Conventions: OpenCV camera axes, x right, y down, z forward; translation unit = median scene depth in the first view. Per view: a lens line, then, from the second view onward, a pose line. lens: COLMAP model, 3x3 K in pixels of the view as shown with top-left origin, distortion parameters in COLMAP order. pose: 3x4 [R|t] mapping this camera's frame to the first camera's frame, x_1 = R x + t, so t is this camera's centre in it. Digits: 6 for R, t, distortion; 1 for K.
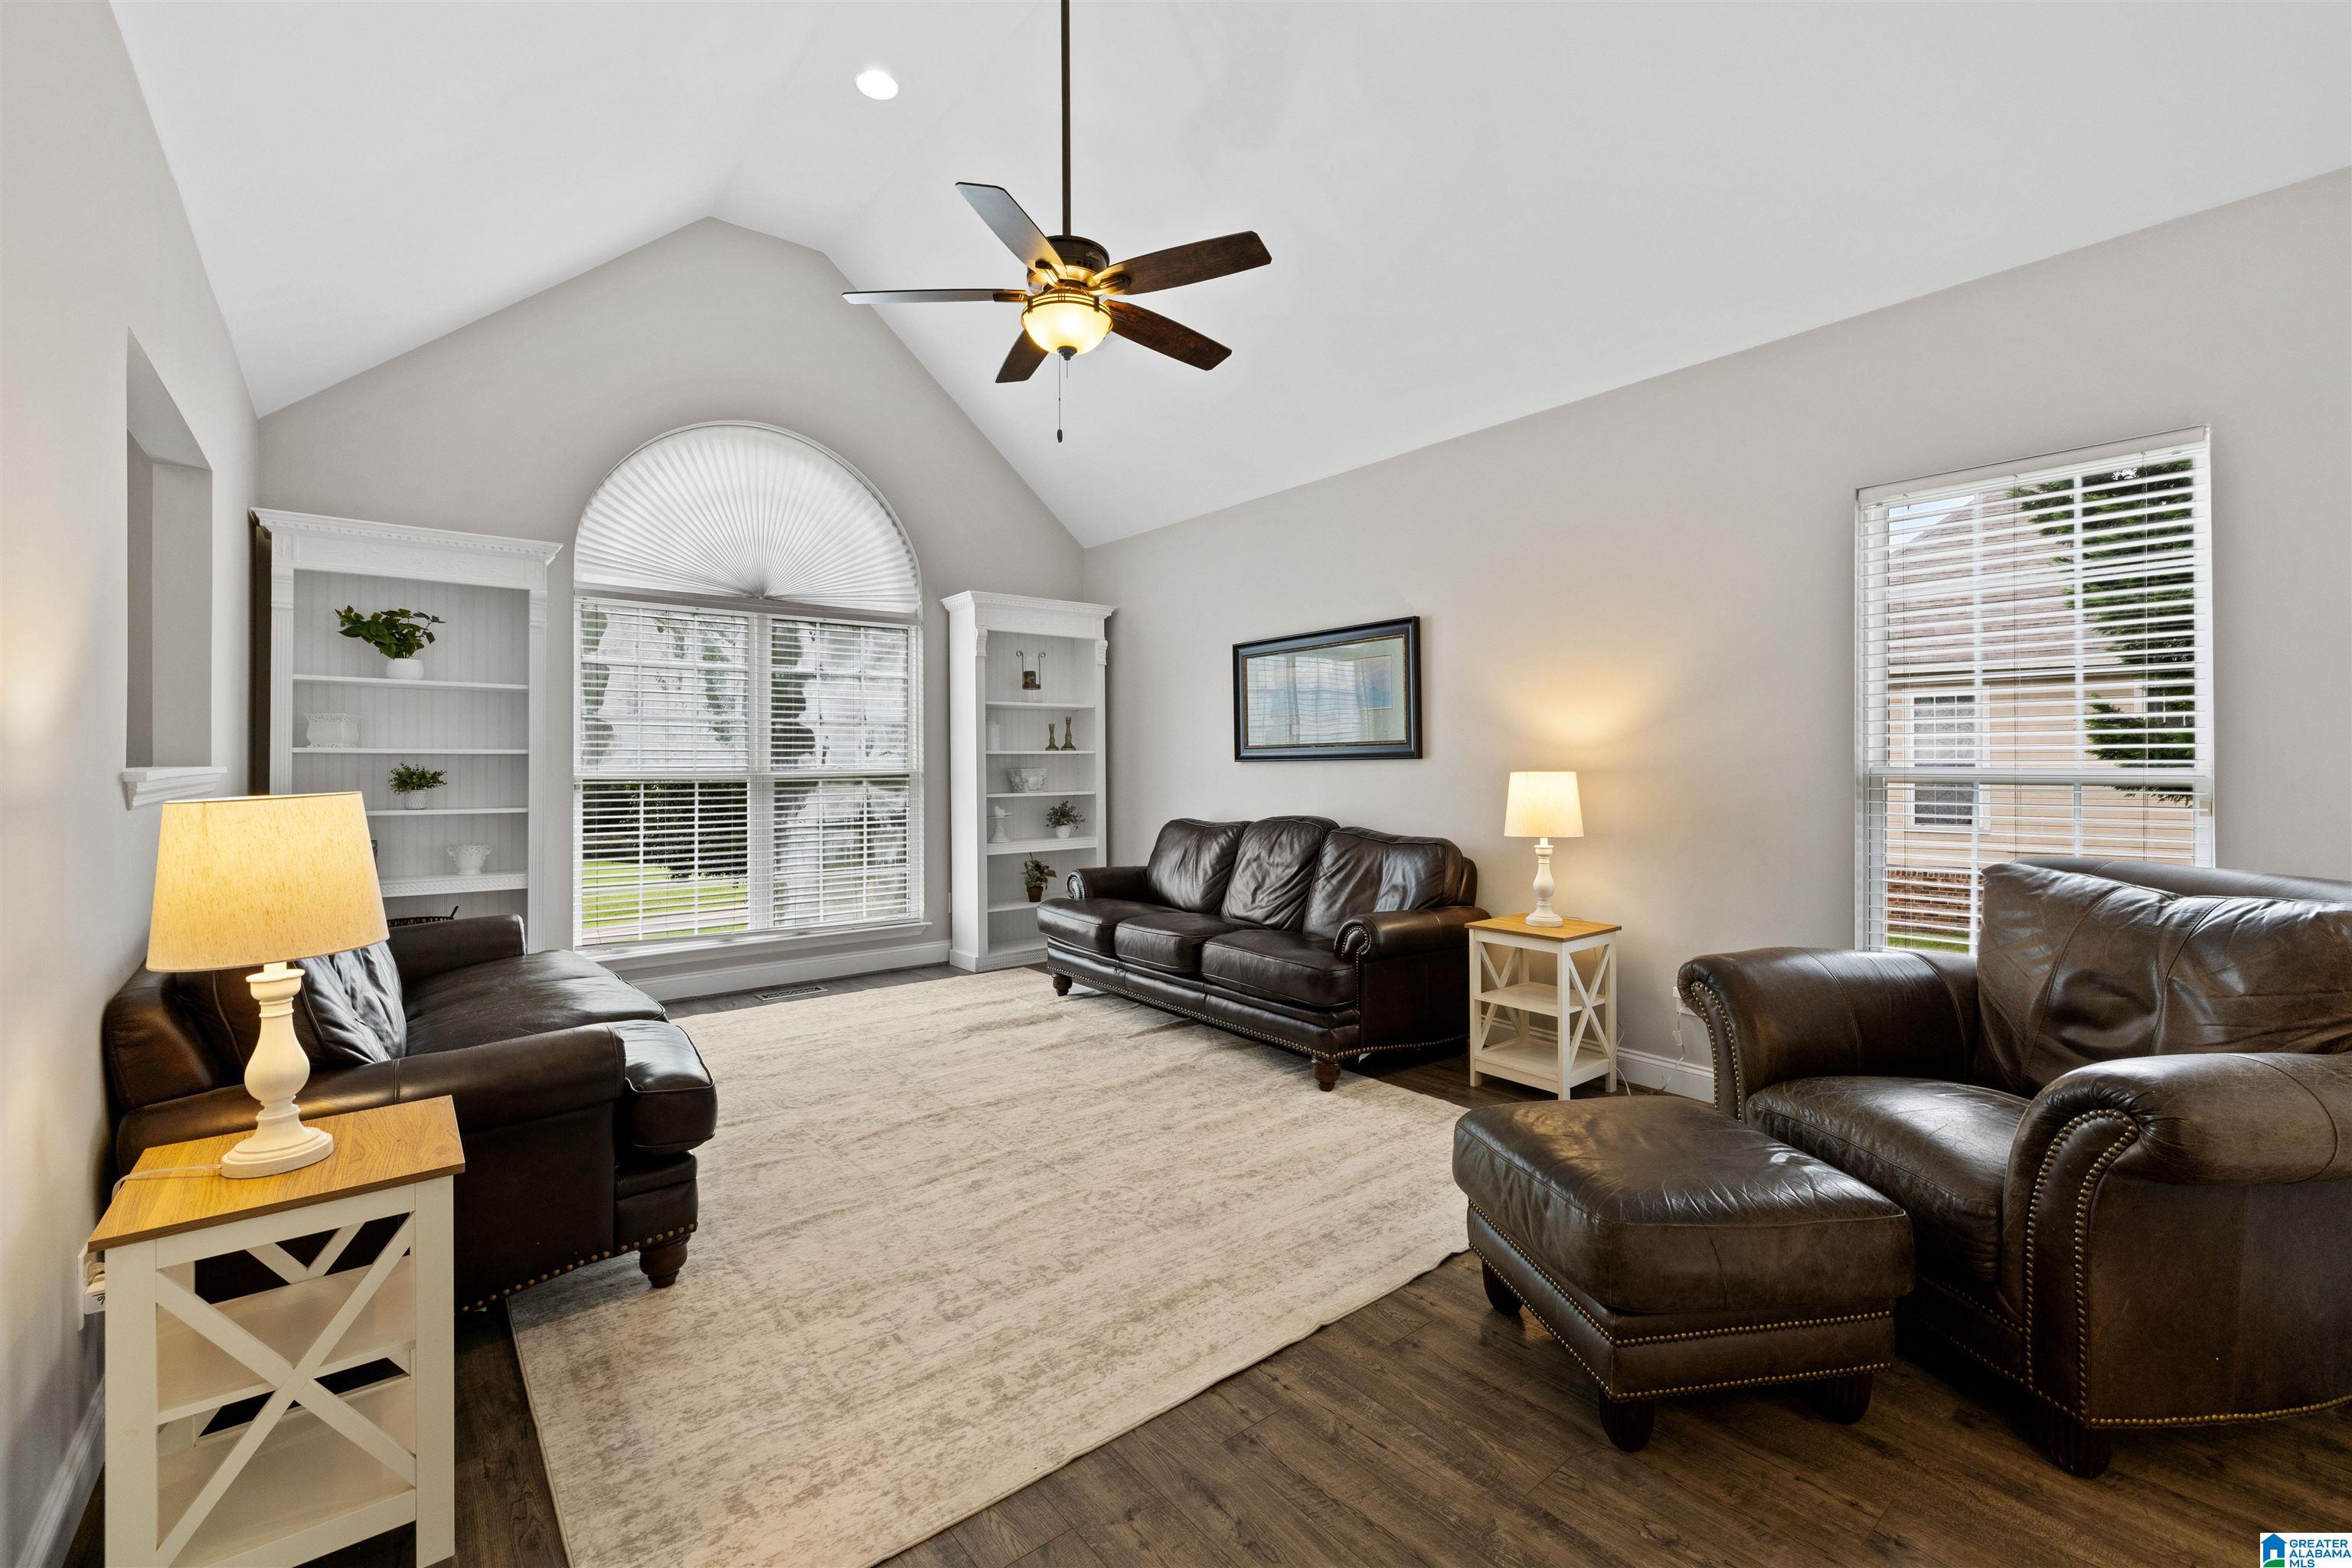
lens RADIAL K [[980.7, 0, 1174.1], [0, 980.7, 755.0], [0, 0, 1]] dist [0.001223, 0.000139]
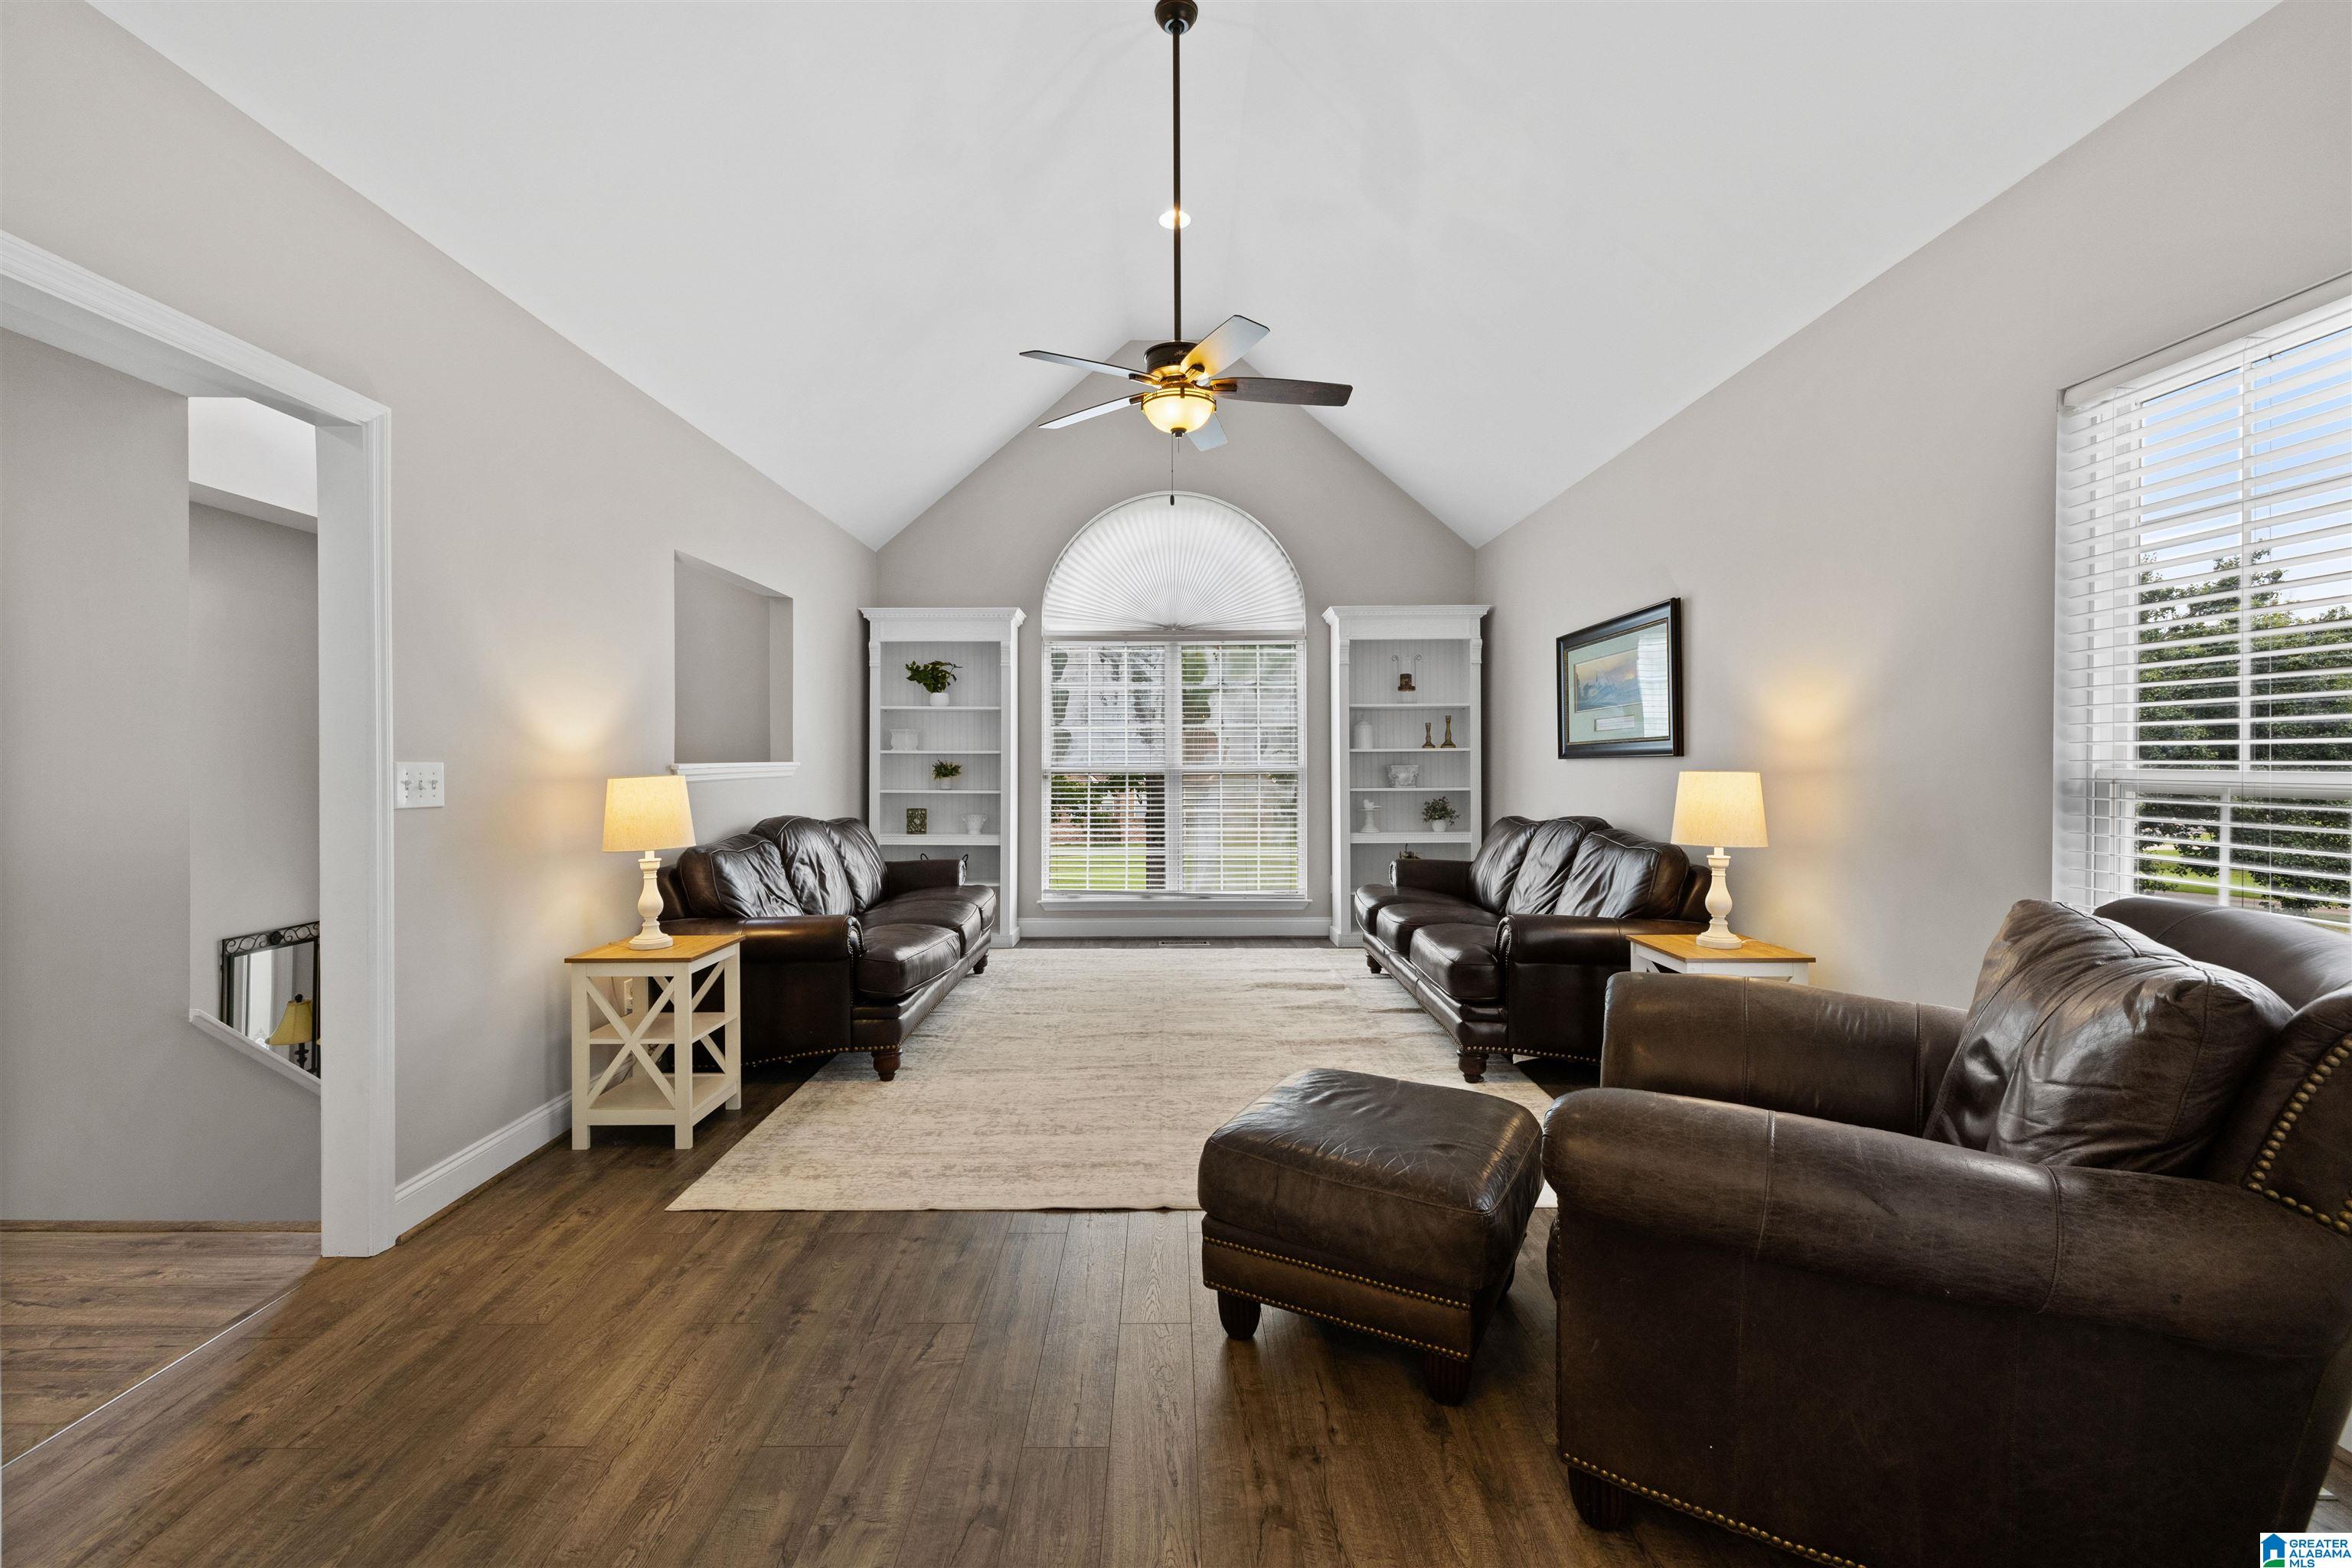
lens RADIAL K [[980.7, 0, 1174.1], [0, 980.7, 755.0], [0, 0, 1]] dist [0.001223, 0.000139]
pose [[0.786463, -0.001583, -0.617636, 0.448251], [0.004172, 0.999988, 0.002750, -0.002026], [0.617624, -0.004739, 0.786459, 0.007339]]
